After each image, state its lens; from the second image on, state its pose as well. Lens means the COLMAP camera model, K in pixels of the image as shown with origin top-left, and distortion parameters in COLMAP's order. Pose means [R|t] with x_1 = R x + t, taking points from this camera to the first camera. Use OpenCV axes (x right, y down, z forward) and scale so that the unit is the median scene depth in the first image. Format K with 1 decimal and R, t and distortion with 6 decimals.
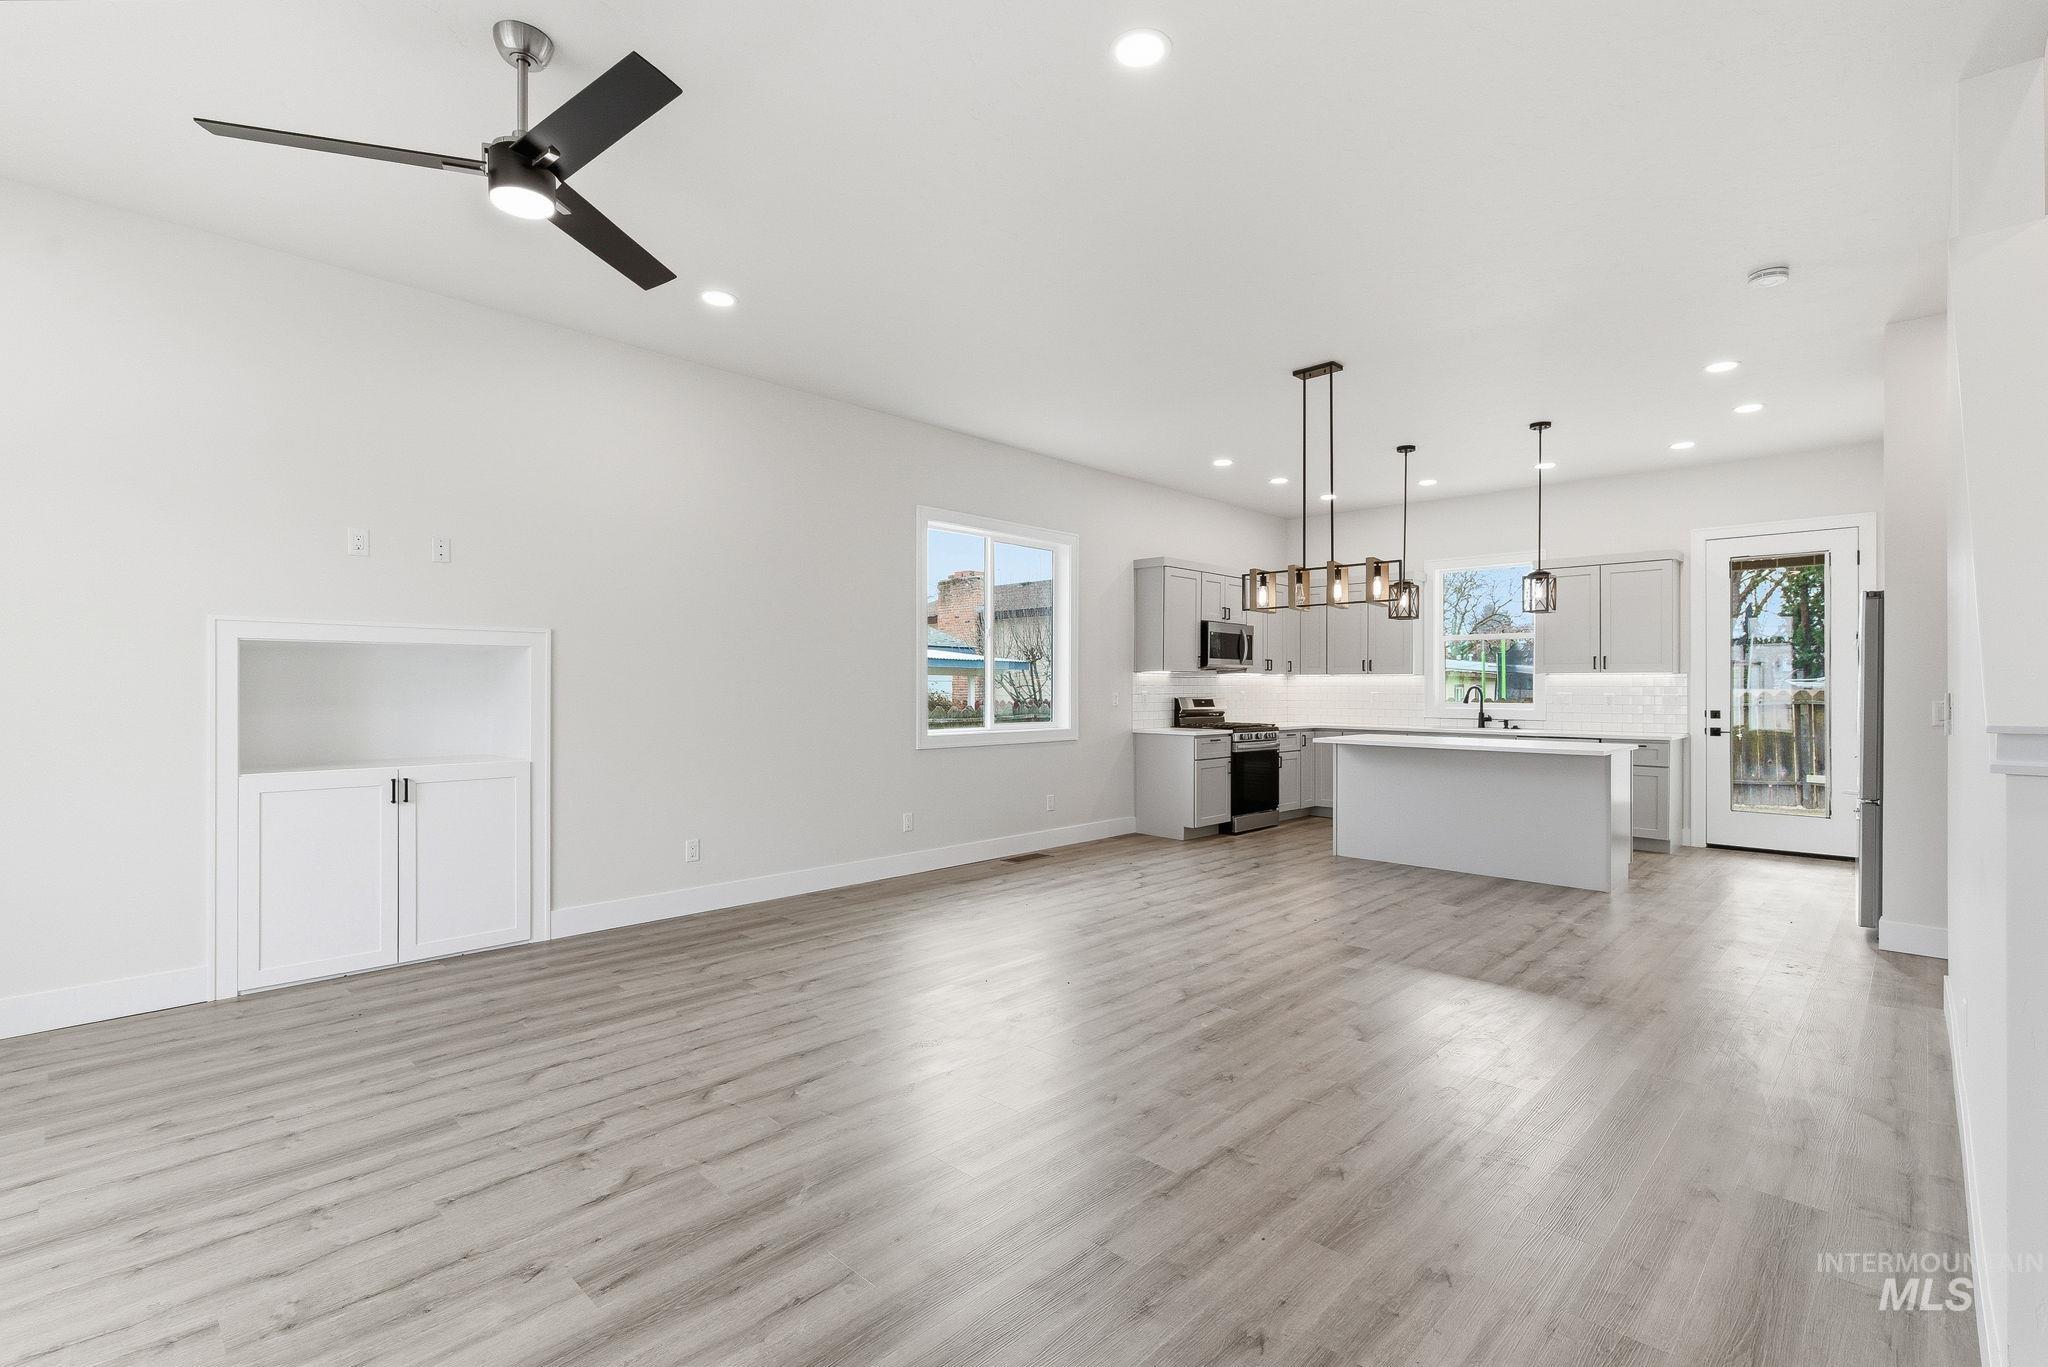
lens RADIAL K [[933.7, 0, 1024.0], [0, 933.7, 683.5], [0, 0, 1]] dist [0.002070, -0.000425]
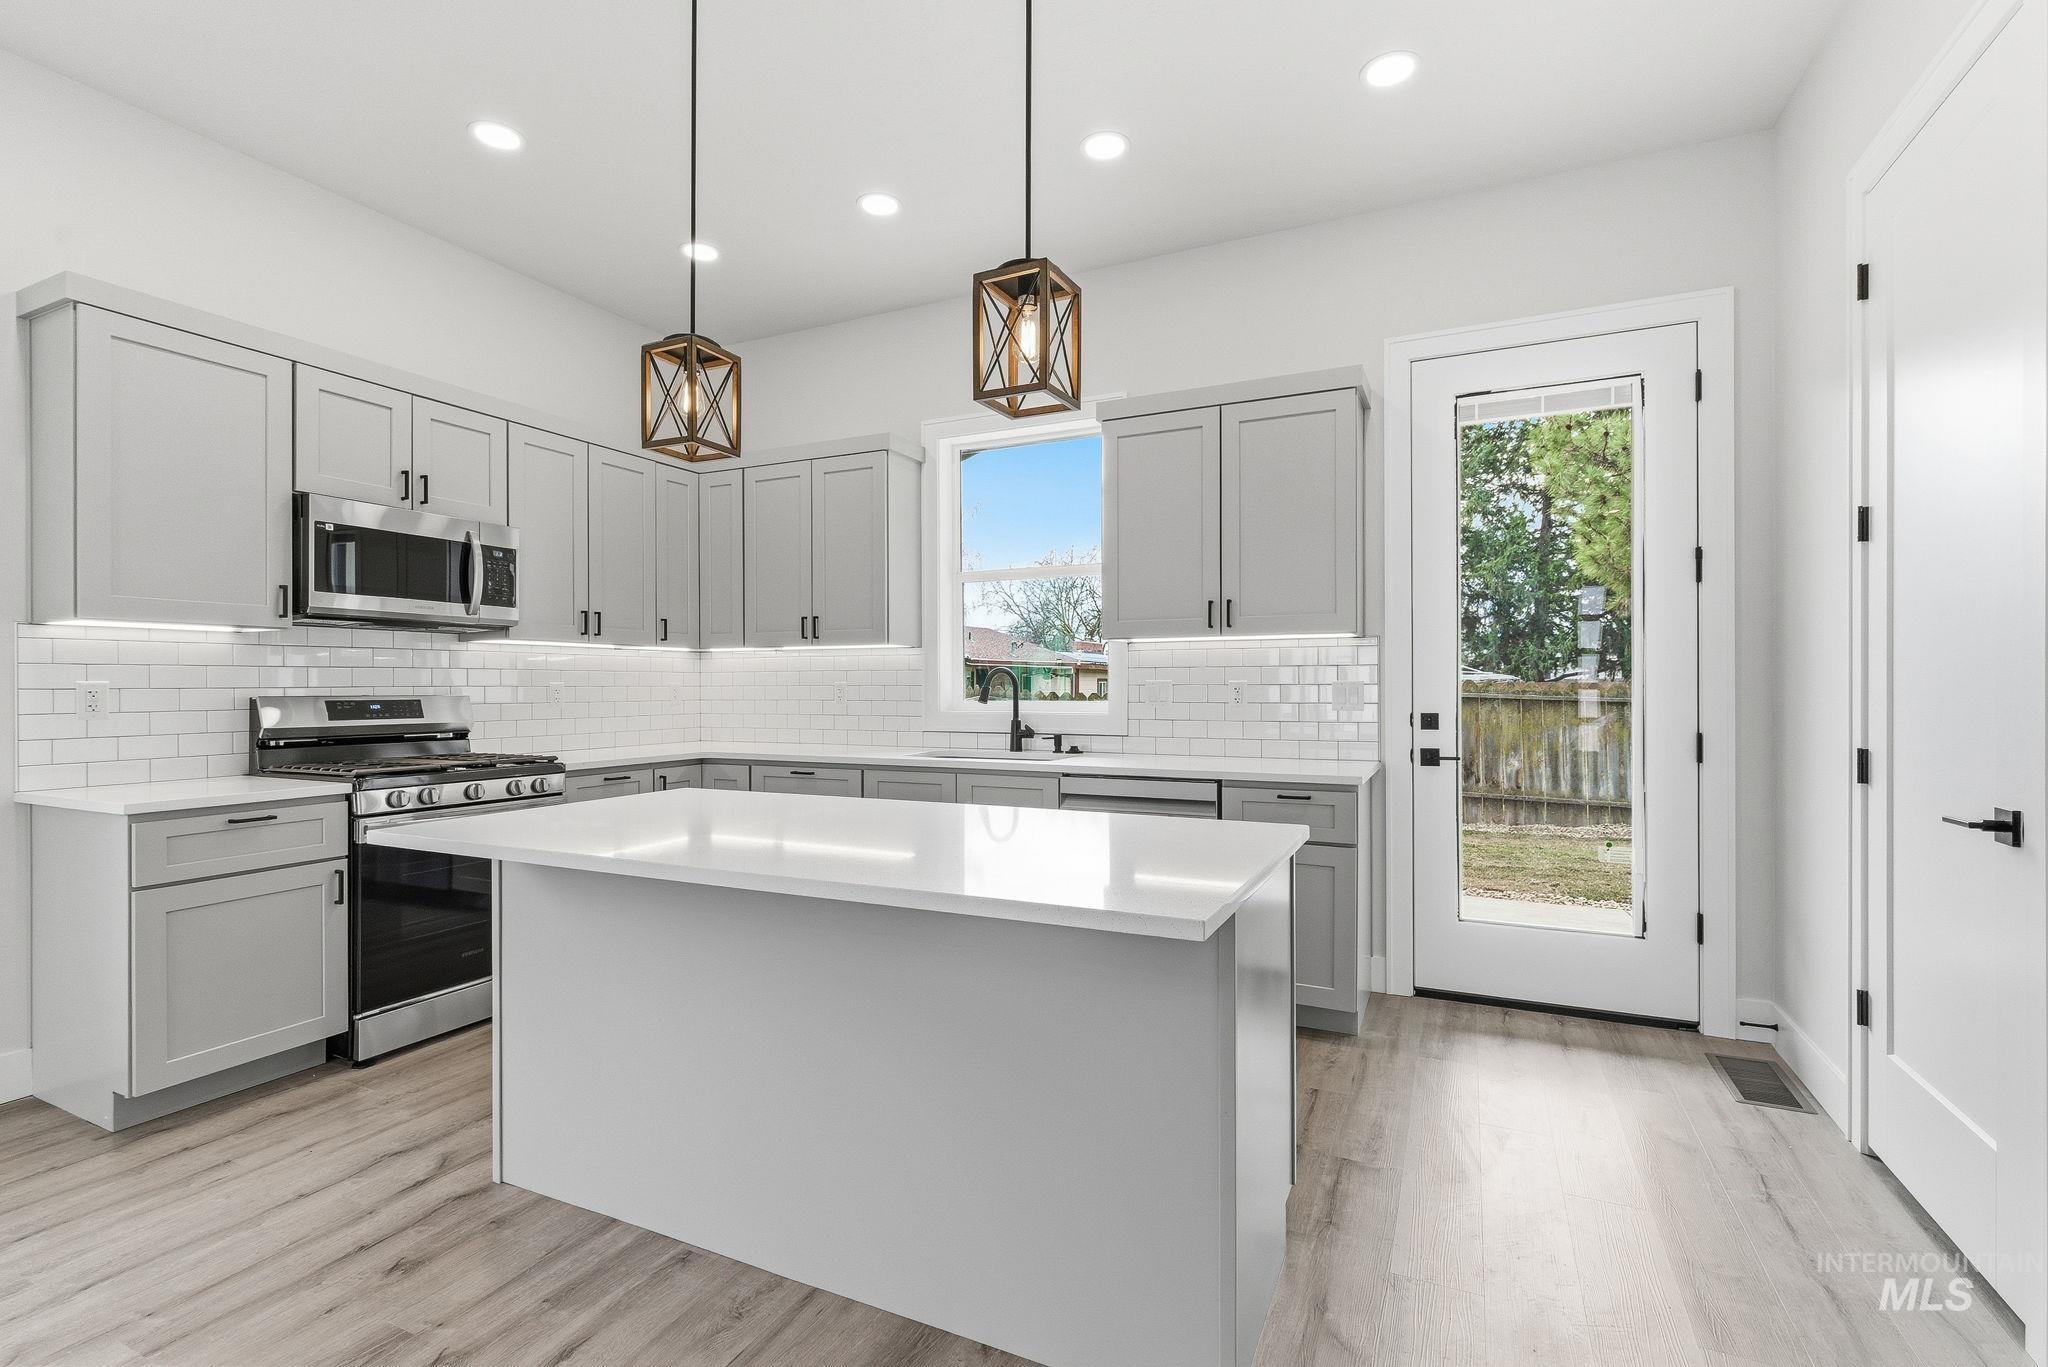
lens RADIAL K [[930.5, 0, 1025.7], [0, 930.5, 685.0], [0, 0, 1]] dist [0.004214, -0.000507]
pose [[0.946459, -0.006084, 0.322766, 0.482146], [0.004544, 0.999974, 0.005525, 0.013529], [-0.322791, -0.003763, 0.946463, 0.763187]]
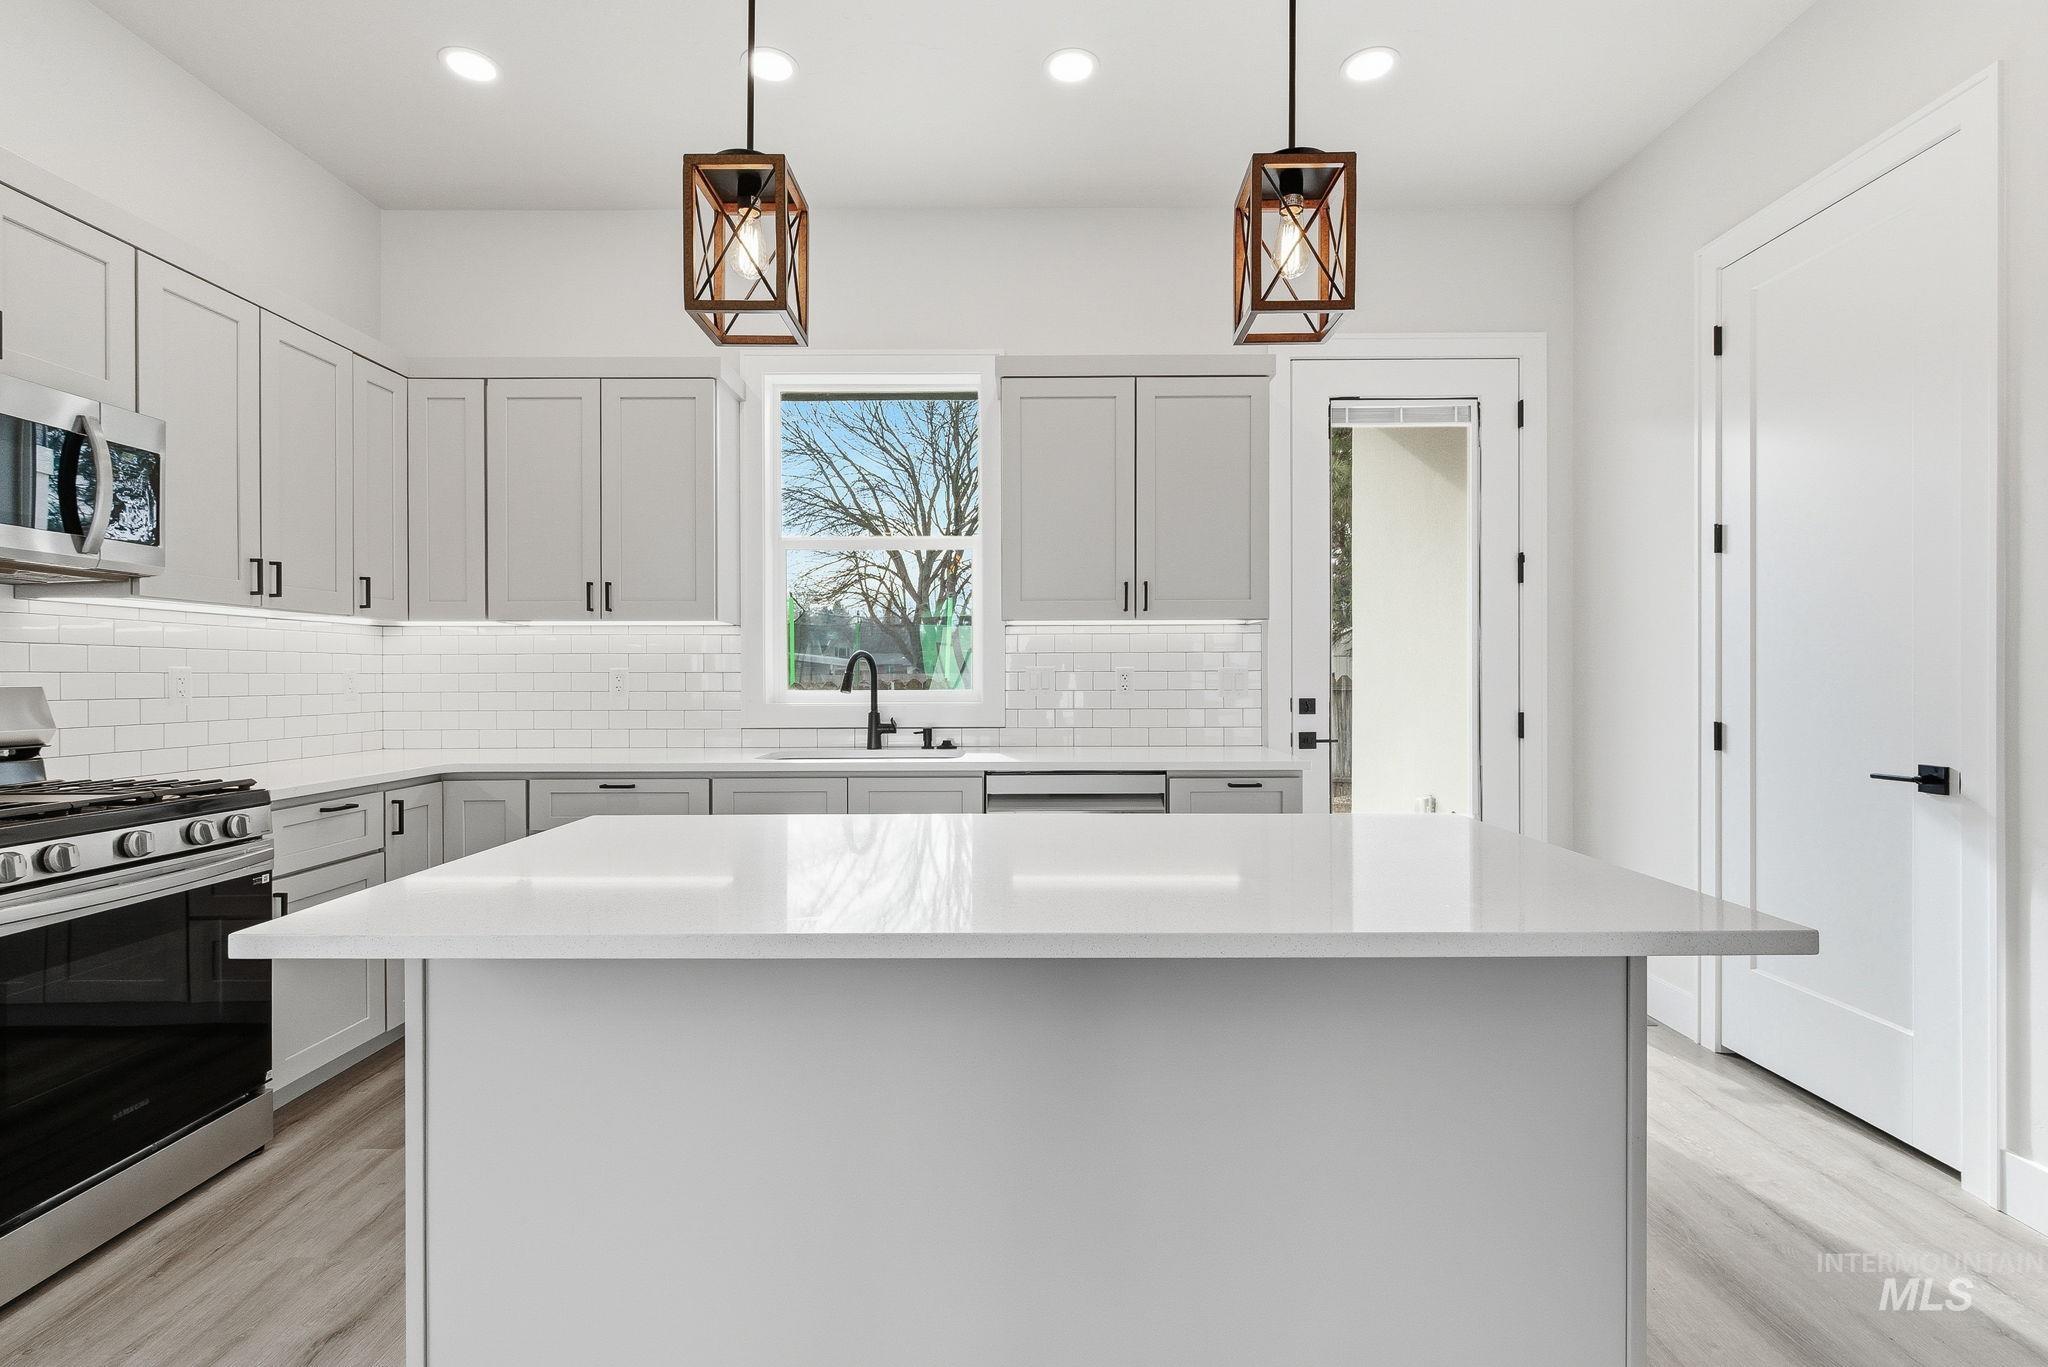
lens RADIAL K [[935.3, 0, 1025.3], [0, 935.3, 677.8], [0, 0, 1]] dist [0.001980, -0.000553]
pose [[0.717950, -0.007590, 0.696054, 0.346629], [0.002356, 0.999961, 0.008474, 0.016443], [-0.696091, -0.004444, 0.717940, 0.927575]]
